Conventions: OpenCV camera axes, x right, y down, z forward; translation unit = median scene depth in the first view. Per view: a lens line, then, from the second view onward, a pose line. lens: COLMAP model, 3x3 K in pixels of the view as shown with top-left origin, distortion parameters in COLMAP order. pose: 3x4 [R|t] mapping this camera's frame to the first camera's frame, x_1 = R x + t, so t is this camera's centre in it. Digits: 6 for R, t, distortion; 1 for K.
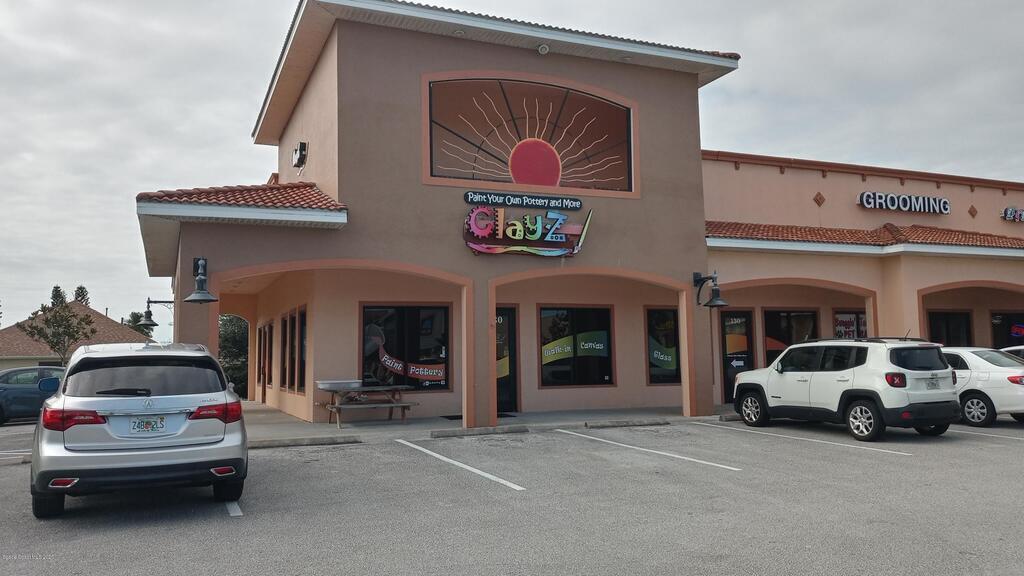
lens RADIAL K [[805.6, 0, 497.6], [0, 805.6, 295.9], [0, 0, 1]] dist [0.037522, -0.029525]
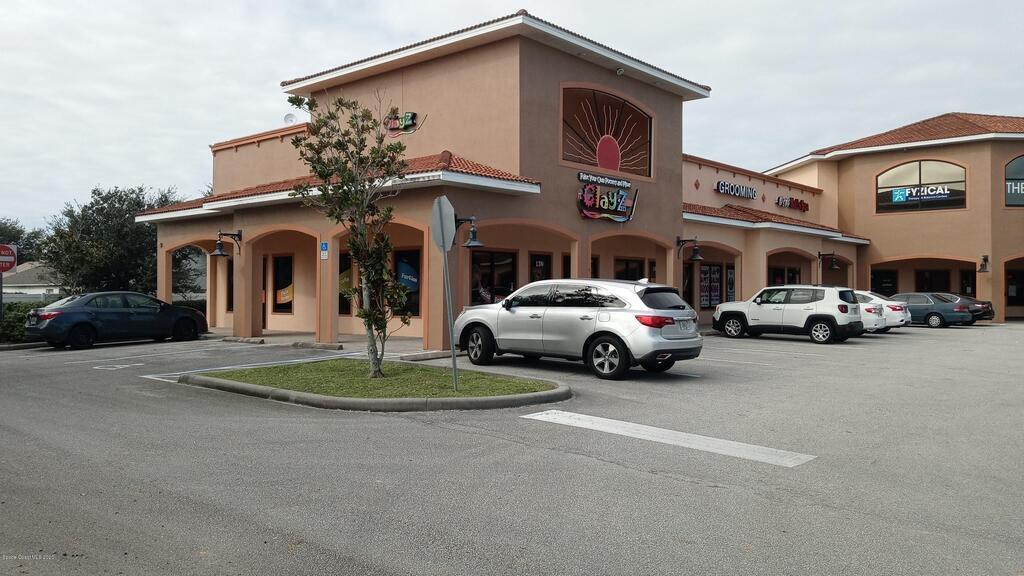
lens RADIAL K [[805.6, 0, 537.7], [0, 805.6, 311.8], [0, 0, 1]] dist [0.037522, -0.029525]
pose [[0.893297, 0.009283, 0.449371, -0.667560], [-0.053744, 0.994820, 0.086285, -0.005736], [-0.446242, -0.101229, 0.889169, -0.208397]]
